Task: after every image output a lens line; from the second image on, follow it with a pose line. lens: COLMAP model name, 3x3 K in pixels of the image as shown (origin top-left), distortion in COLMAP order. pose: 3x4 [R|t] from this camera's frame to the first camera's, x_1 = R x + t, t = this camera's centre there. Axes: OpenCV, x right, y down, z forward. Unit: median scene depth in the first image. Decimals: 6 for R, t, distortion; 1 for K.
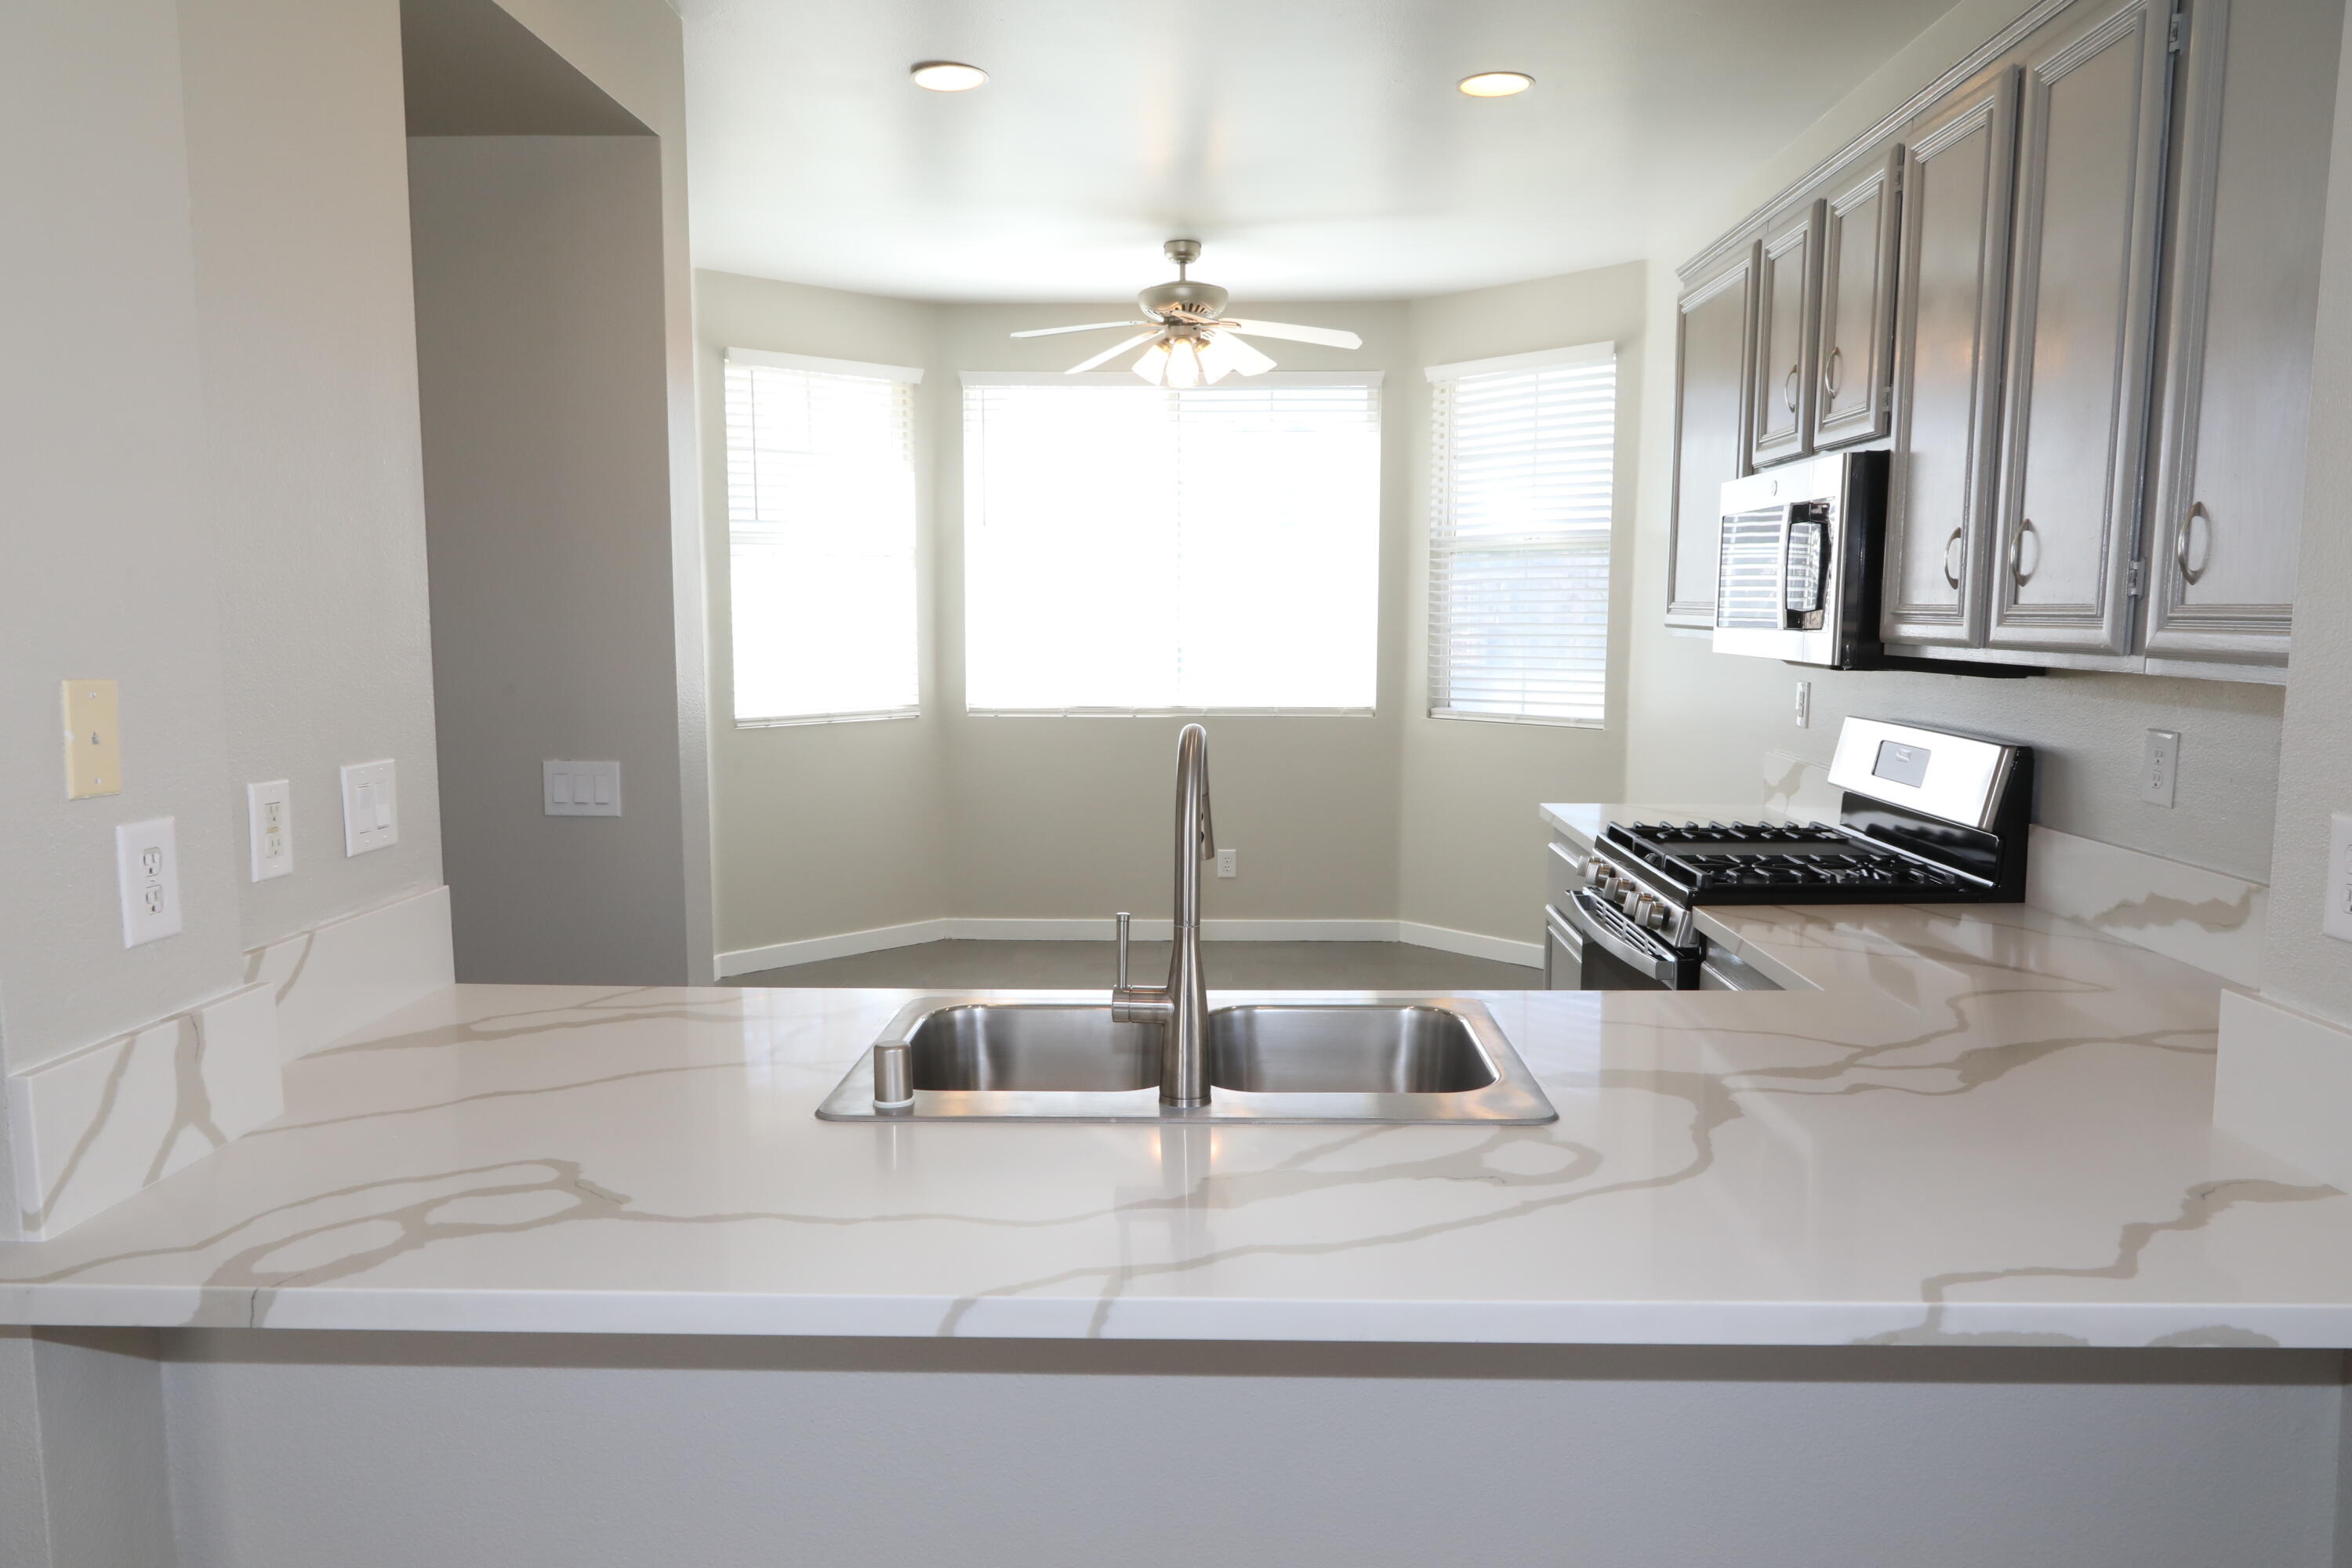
lens RADIAL K [[1580.8, 0, 1176.0], [0, 1580.8, 784.0], [0, 0, 1]] dist [0.000419, 0.005224]
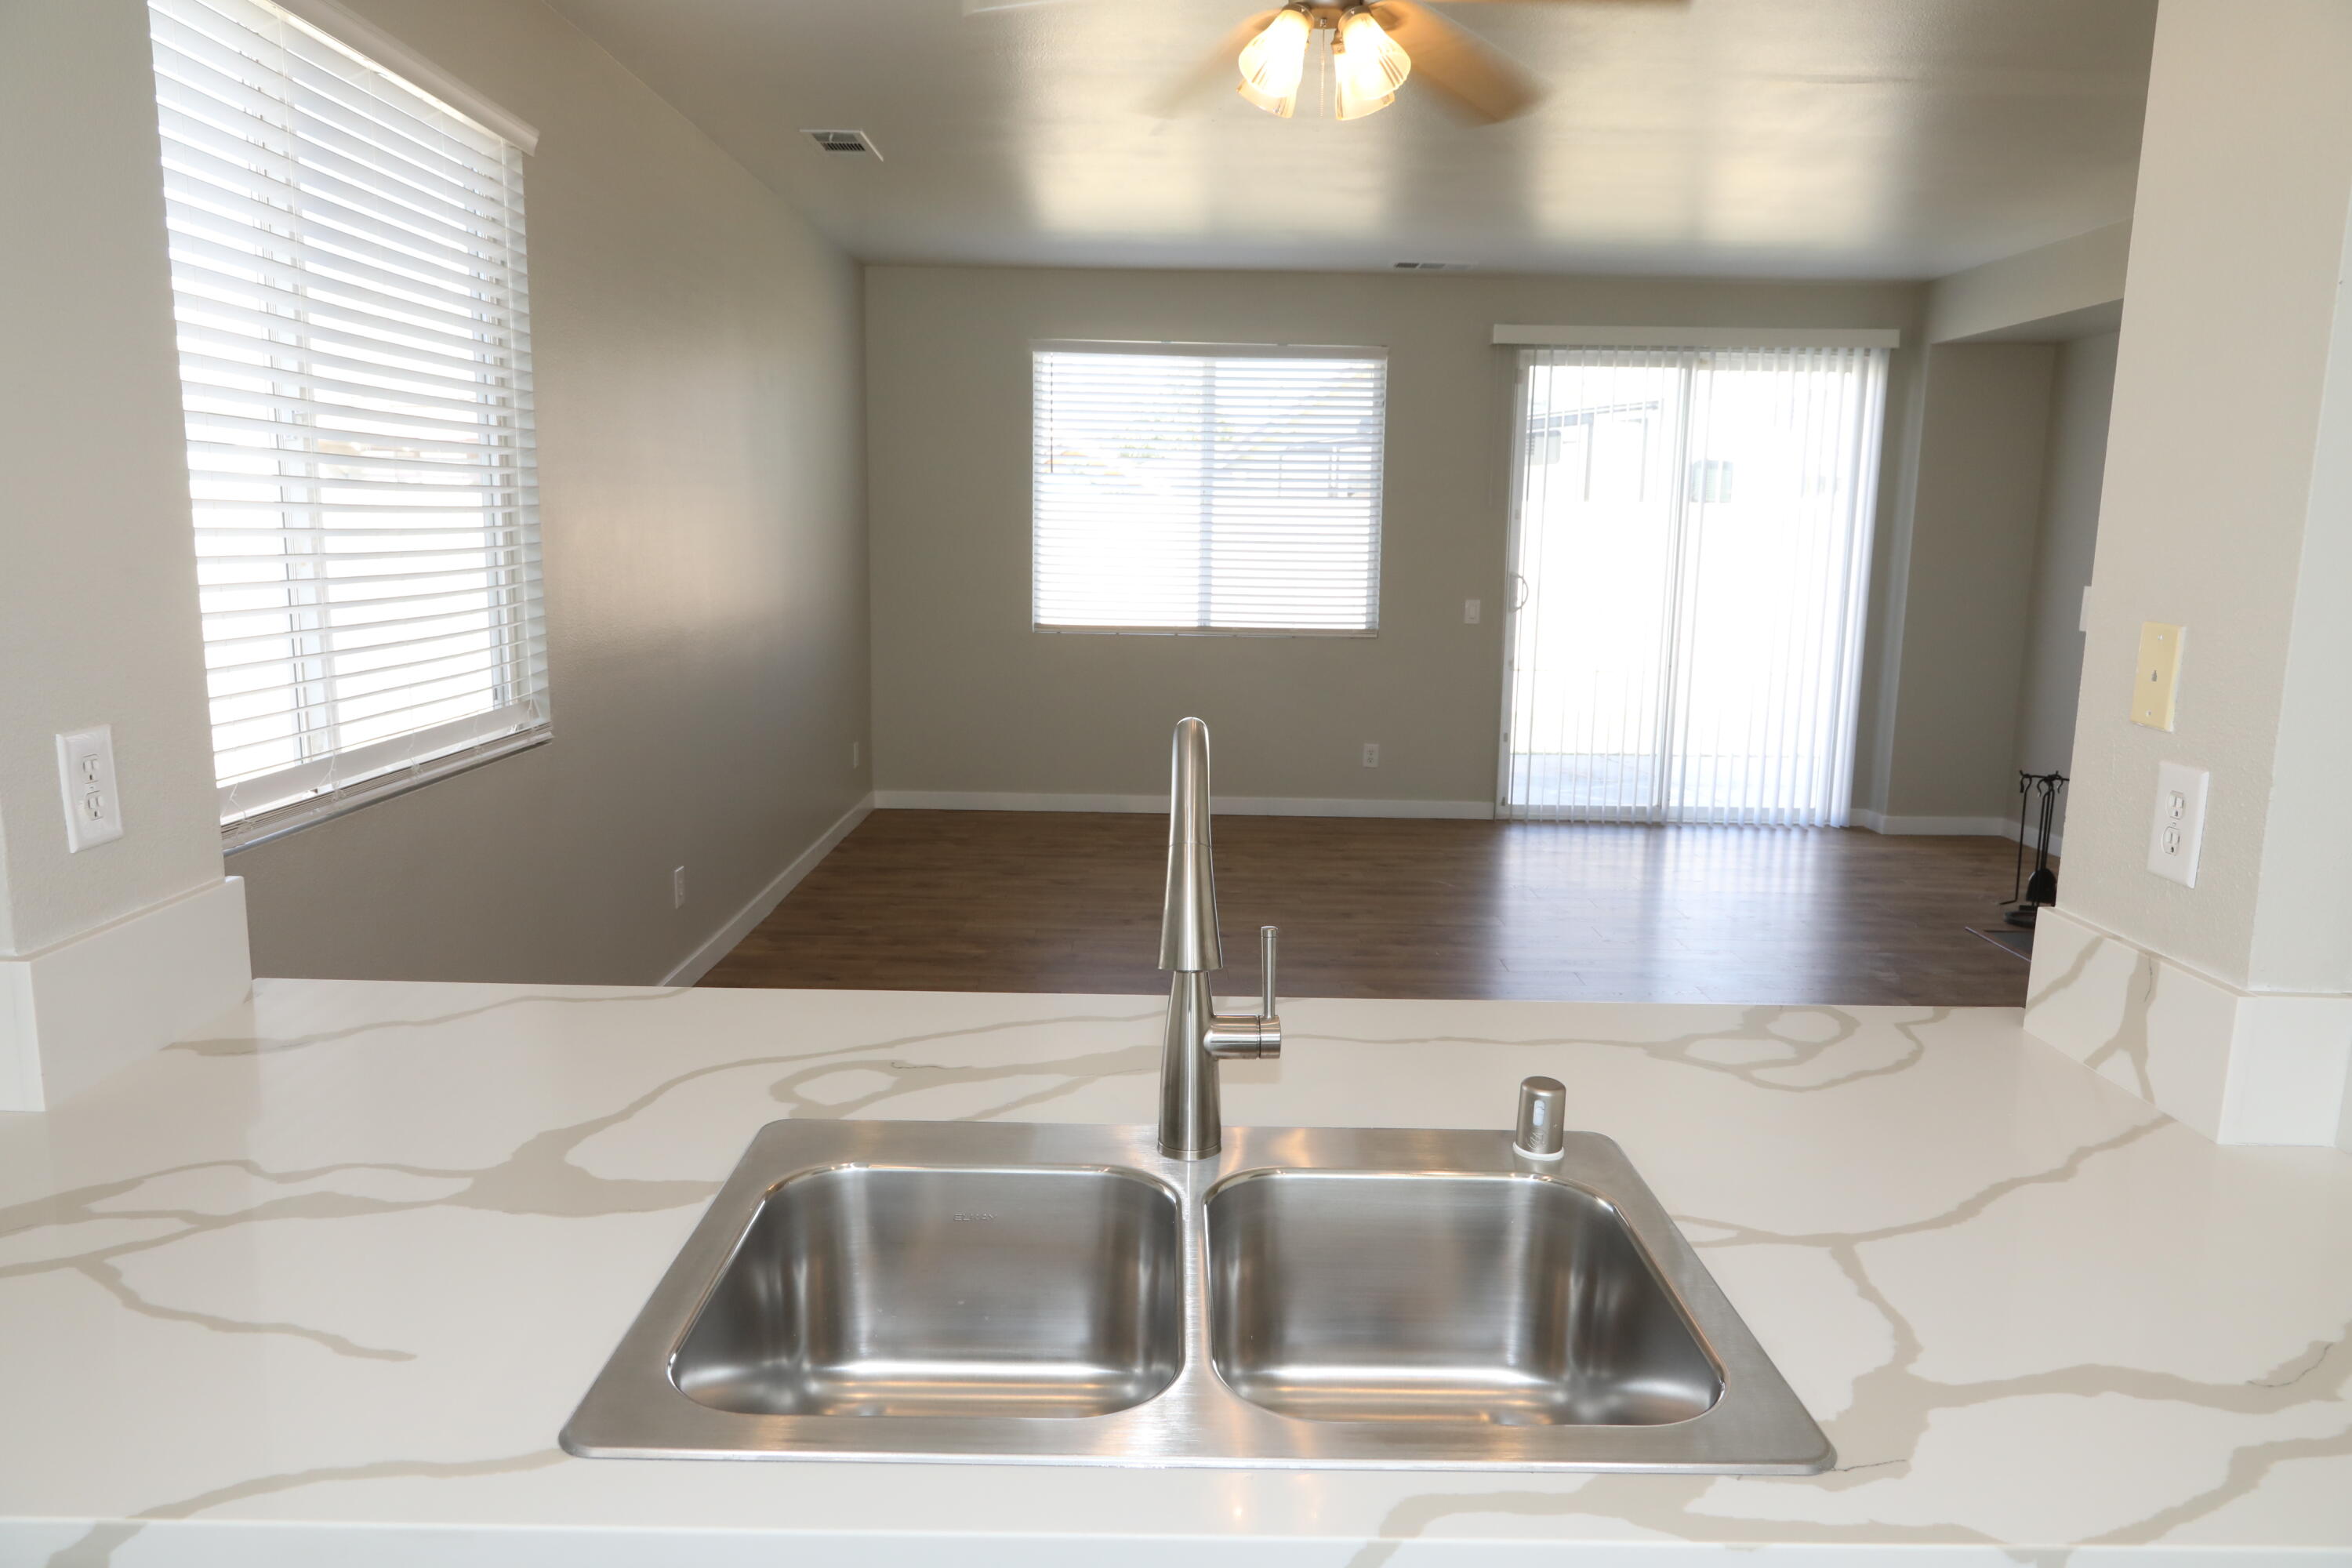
lens RADIAL K [[1580.8, 0, 1176.0], [0, 1580.8, 784.0], [0, 0, 1]] dist [0.000419, 0.005224]
pose [[-0.999037, -0.008989, -0.042948, 0.056708], [-0.020560, 0.960593, 0.277197, -0.235646], [0.038763, 0.277814, -0.959853, 1.933467]]
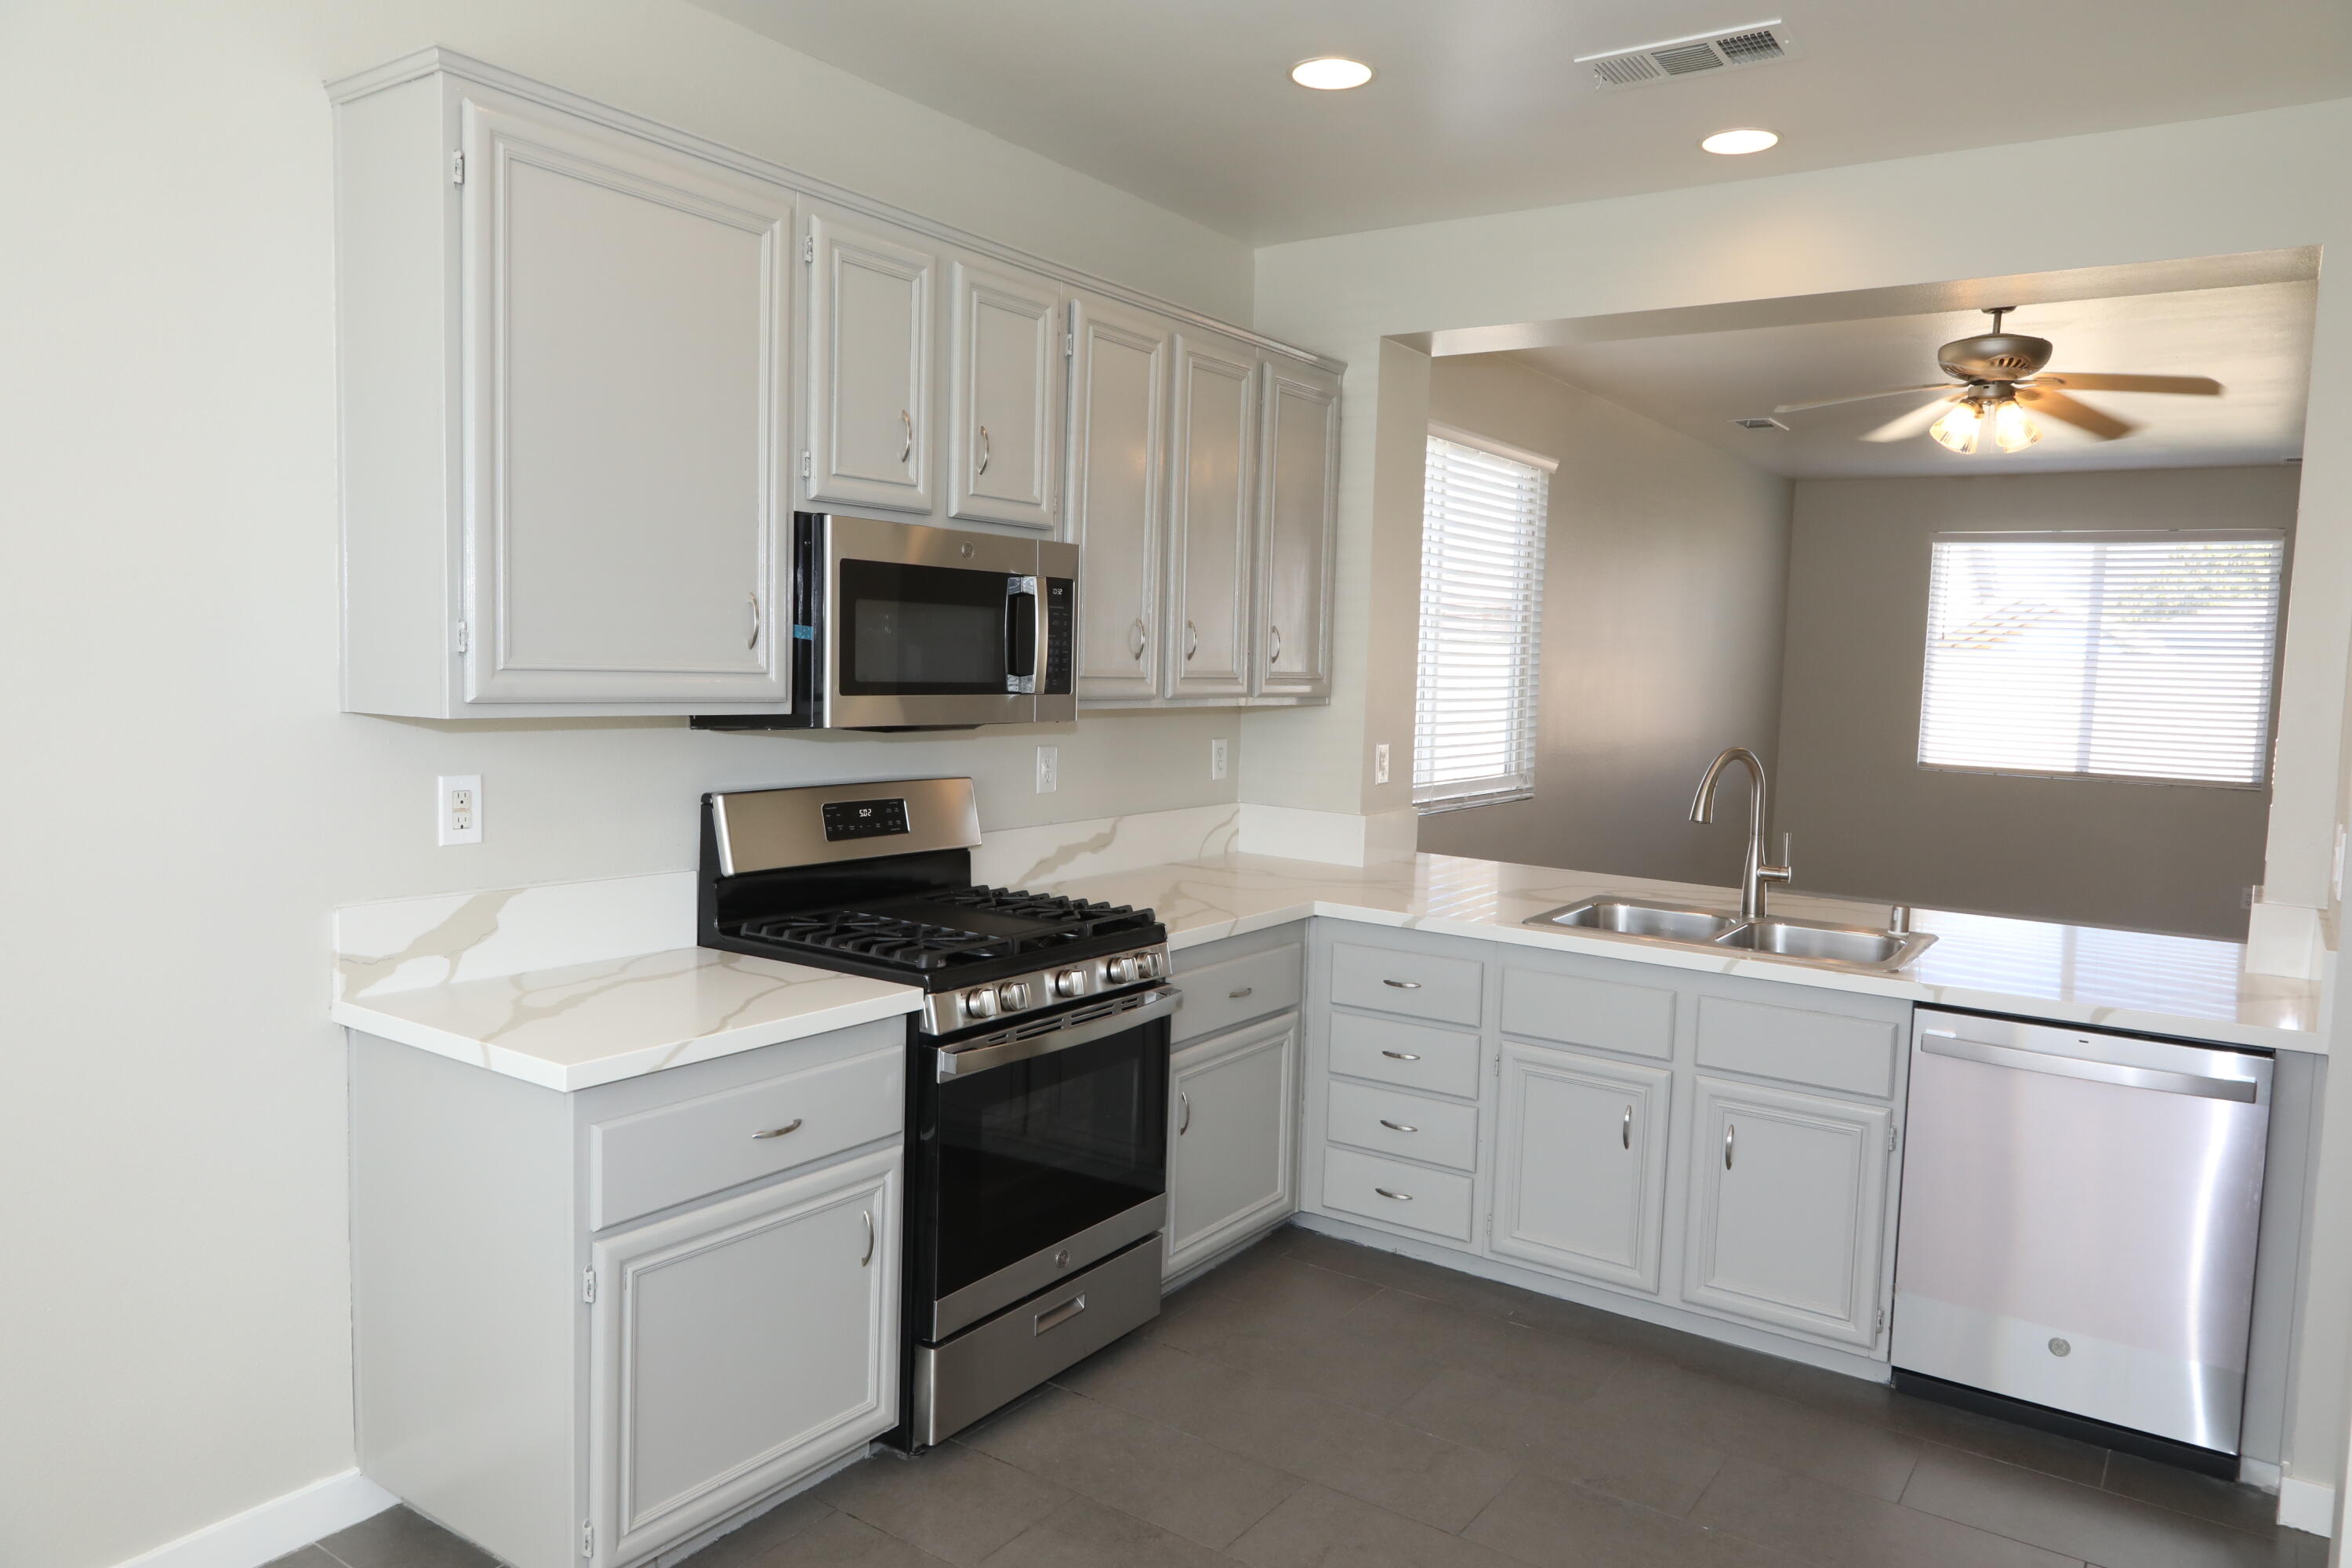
lens RADIAL K [[1580.8, 0, 1176.0], [0, 1580.8, 784.0], [0, 0, 1]] dist [0.000419, 0.005224]
pose [[-0.844882, -0.072155, 0.530064, -0.121085], [0.031022, 0.982586, 0.183201, -0.300711], [-0.534052, 0.171227, -0.827931, 2.431149]]
